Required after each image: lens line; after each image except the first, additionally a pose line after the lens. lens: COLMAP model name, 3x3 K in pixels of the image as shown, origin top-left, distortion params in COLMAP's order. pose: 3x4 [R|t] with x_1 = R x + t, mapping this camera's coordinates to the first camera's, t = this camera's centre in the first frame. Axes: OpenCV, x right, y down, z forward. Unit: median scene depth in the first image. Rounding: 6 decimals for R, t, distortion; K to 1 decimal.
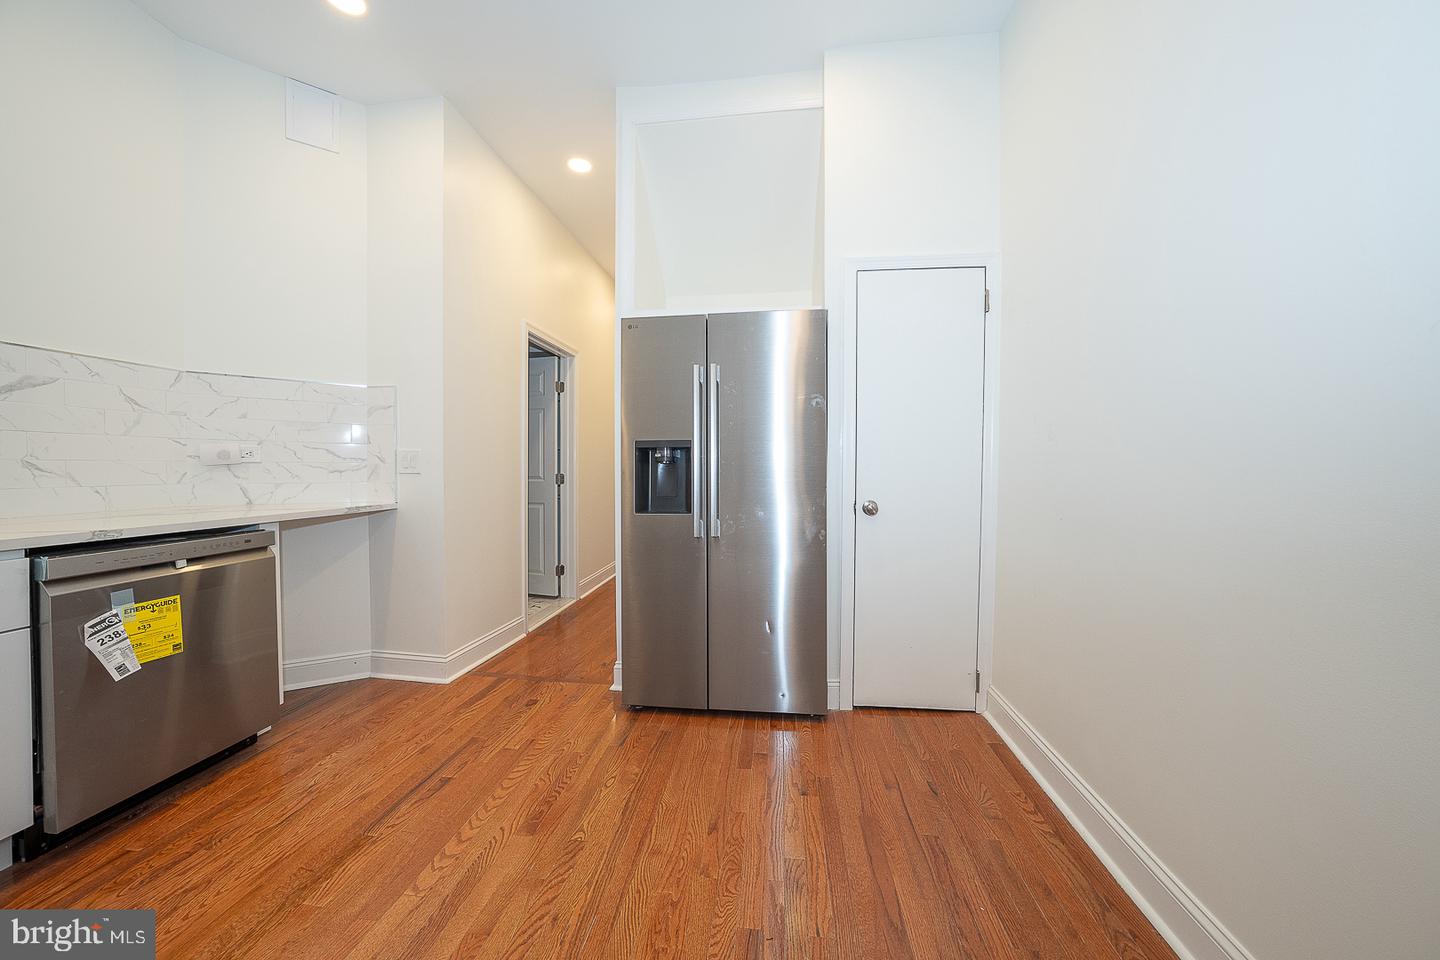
lens RADIAL K [[495.0, 0, 723.9], [0, 495.0, 475.4], [0, 0, 1]] dist [-0.029678, 0.006540]
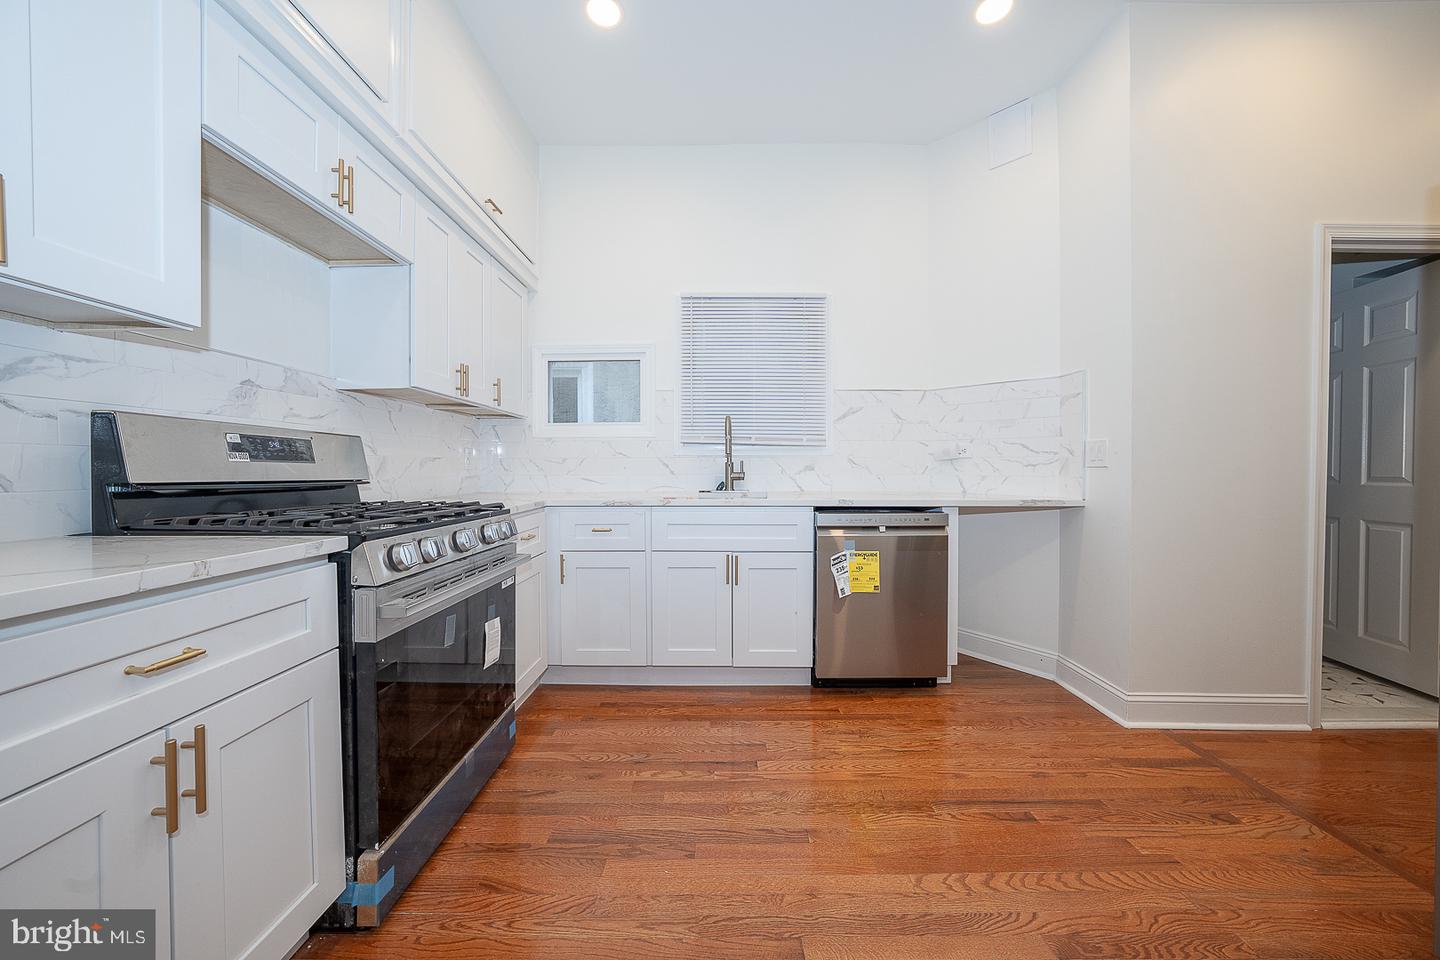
lens RADIAL K [[495.0, 0, 723.9], [0, 495.0, 475.4], [0, 0, 1]] dist [-0.029678, 0.006540]
pose [[0.120851, 0.008056, -0.992638, 0.189263], [-0.019006, 0.999803, 0.005801, 0.025484], [0.992489, 0.018165, 0.120980, 0.319644]]
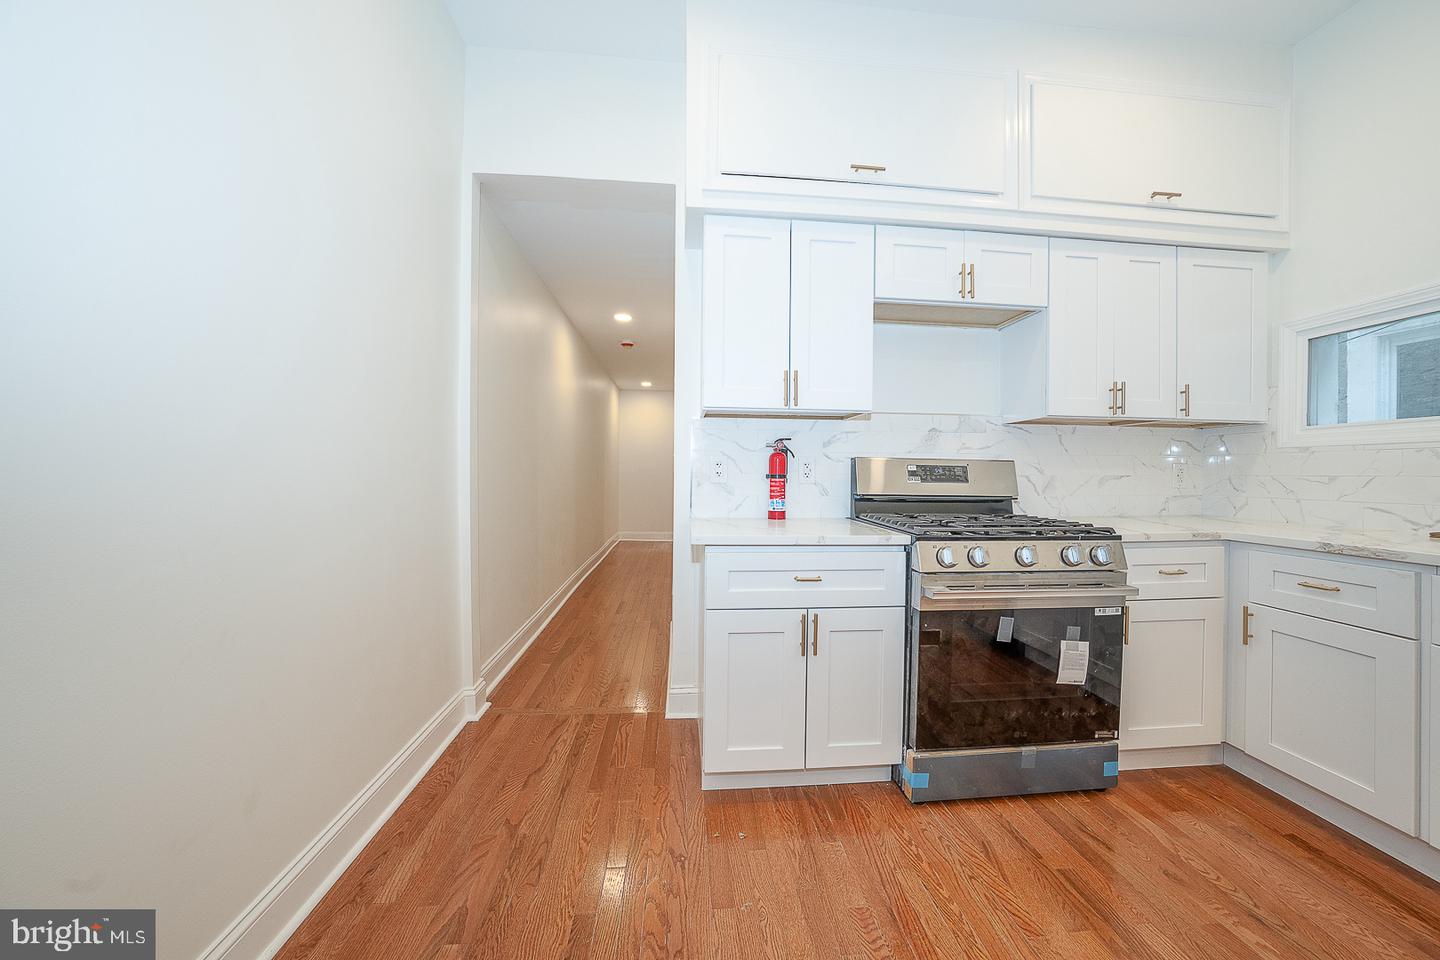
lens RADIAL K [[495.0, 0, 723.9], [0, 495.0, 475.4], [0, 0, 1]] dist [-0.029678, 0.006540]
pose [[-0.977061, -0.010229, -0.212716, 0.084500], [-0.016431, 0.999489, 0.027410, -0.018485], [0.212327, 0.030276, -0.976730, 0.742001]]
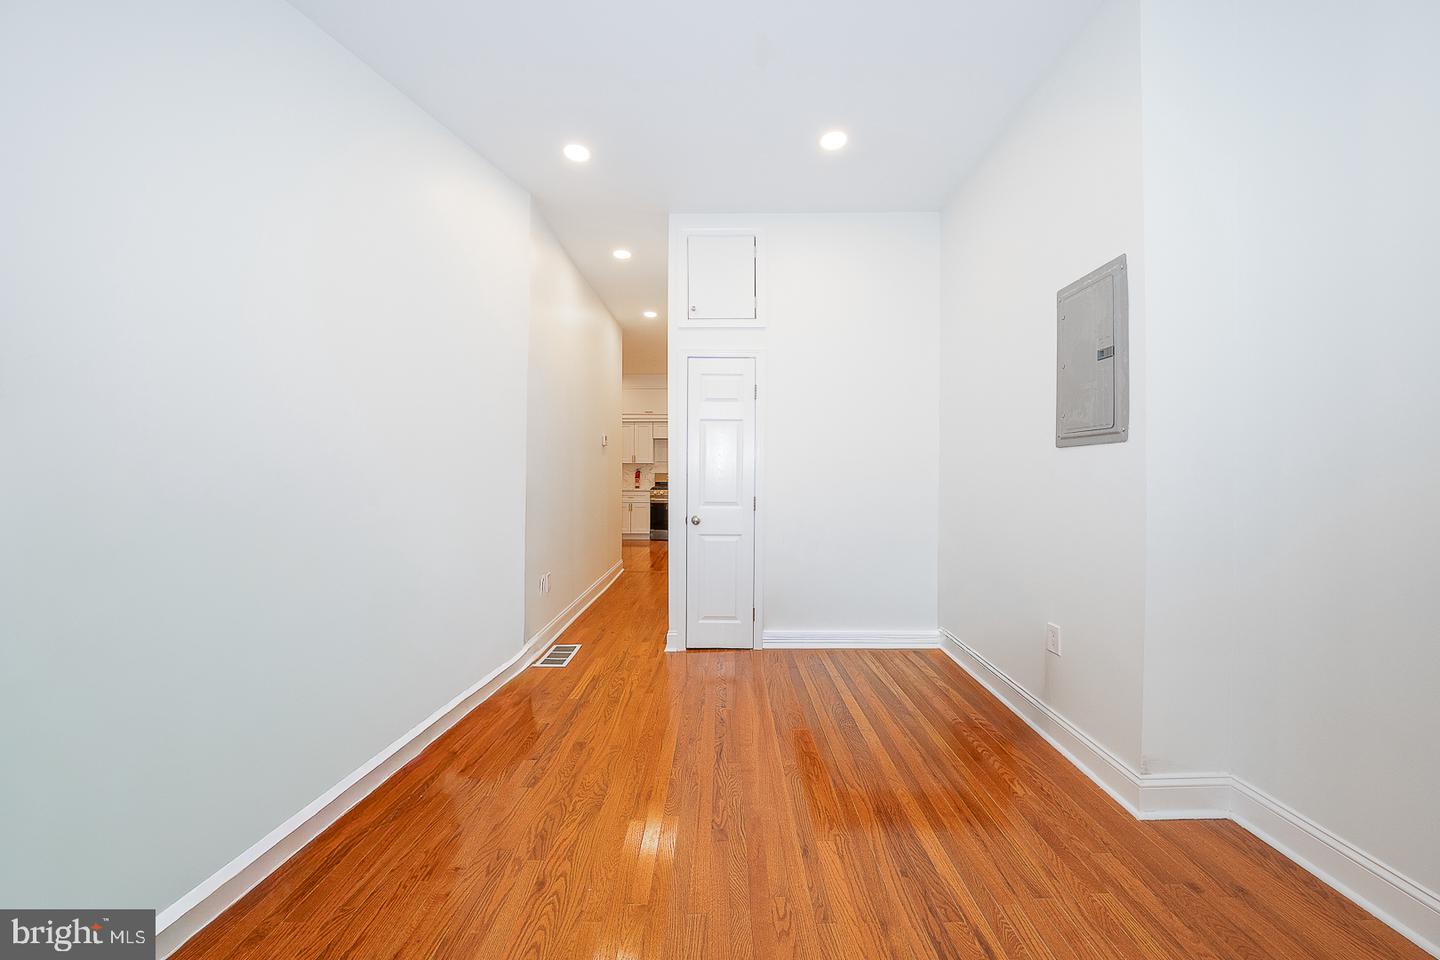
lens RADIAL K [[495.0, 0, 723.9], [0, 495.0, 475.4], [0, 0, 1]] dist [-0.029678, 0.006540]
pose [[-0.992592, -0.011721, -0.120932, -0.556588], [-0.014329, 0.999683, 0.020714, -0.125696], [0.120651, 0.022293, -0.992445, 4.674760]]
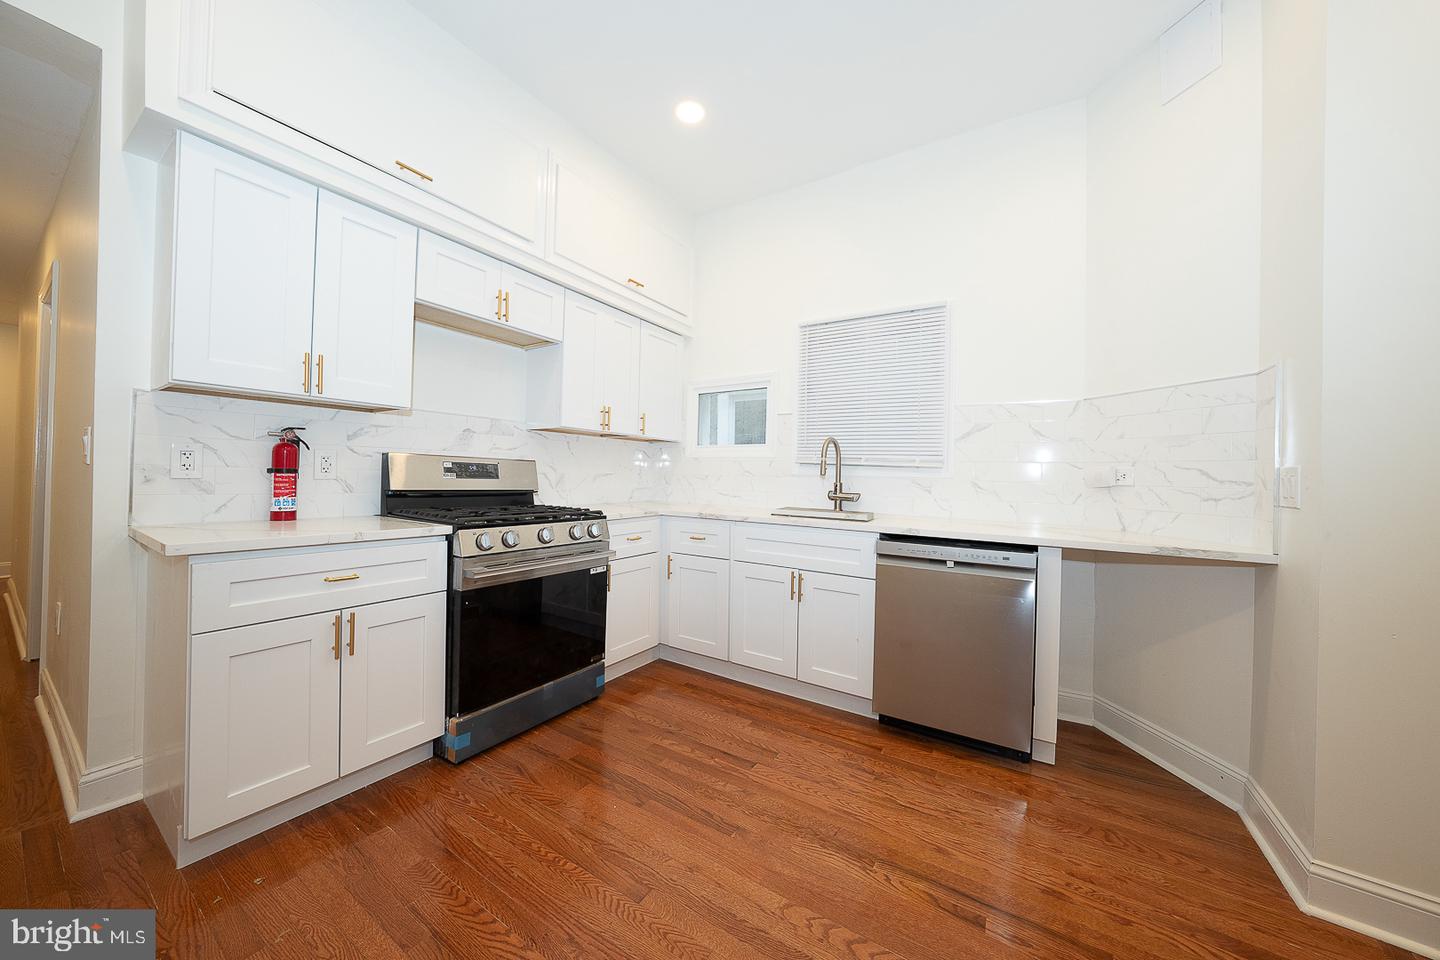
lens RADIAL K [[495.0, 0, 723.9], [0, 495.0, 475.4], [0, 0, 1]] dist [-0.029678, 0.006540]
pose [[-0.425921, -0.015056, -0.904635, 0.225780], [-0.043838, 0.999031, 0.004012, -0.019994], [0.903698, 0.041366, -0.426168, 0.856545]]
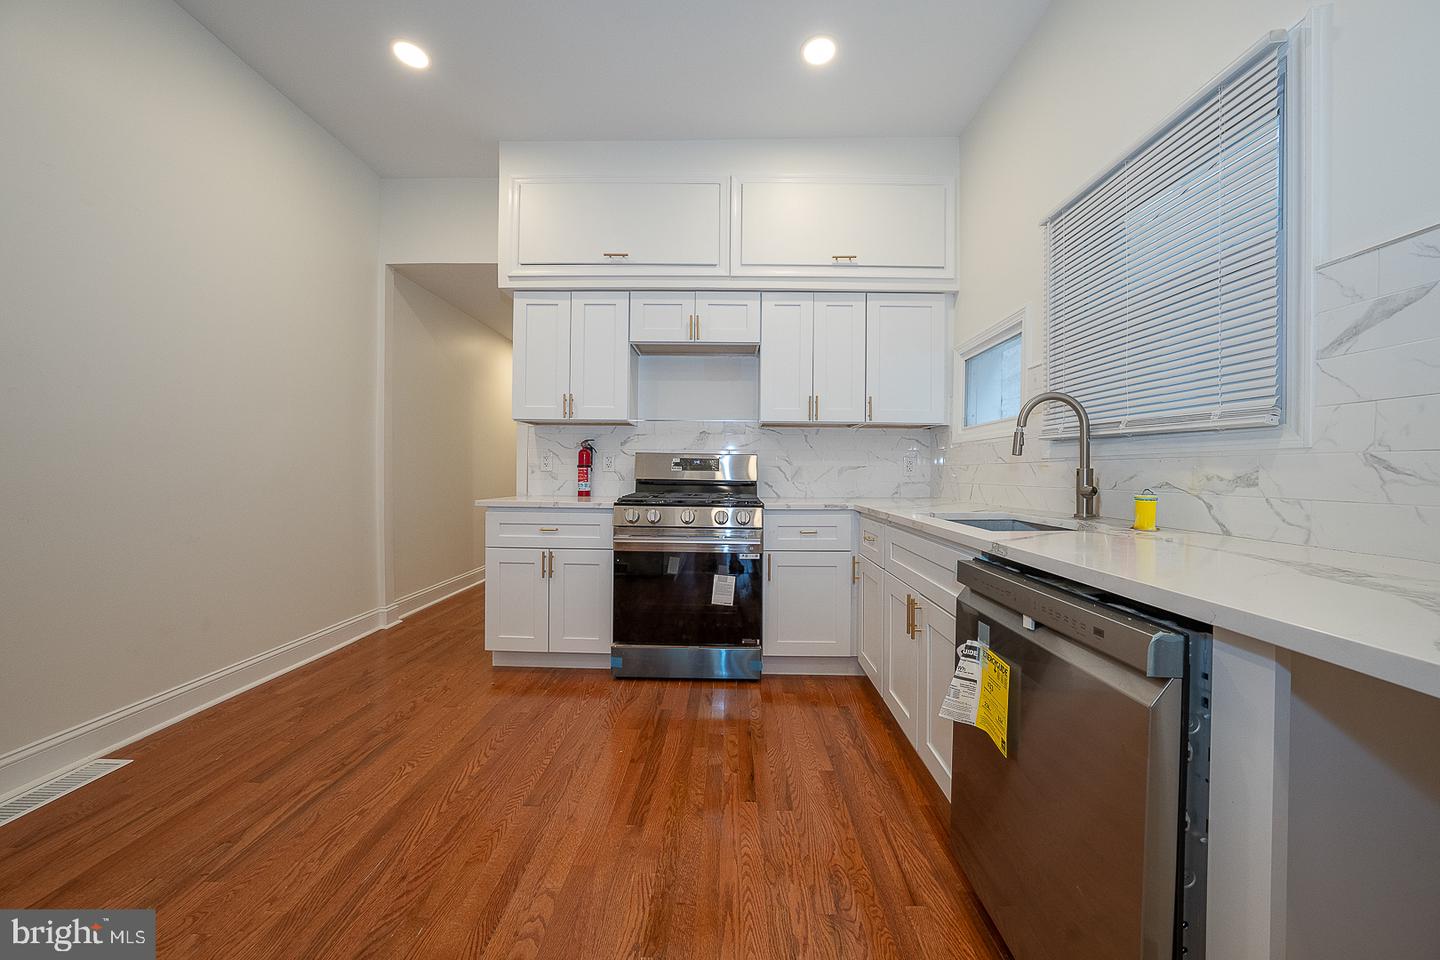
lens RADIAL K [[495.0, 0, 723.9], [0, 495.0, 475.4], [0, 0, 1]] dist [-0.029678, 0.006540]
pose [[-0.994147, -0.012717, -0.107281, -0.584397], [-0.015672, 0.999520, 0.026740, -0.007331], [0.106890, 0.028264, -0.993869, 1.330274]]
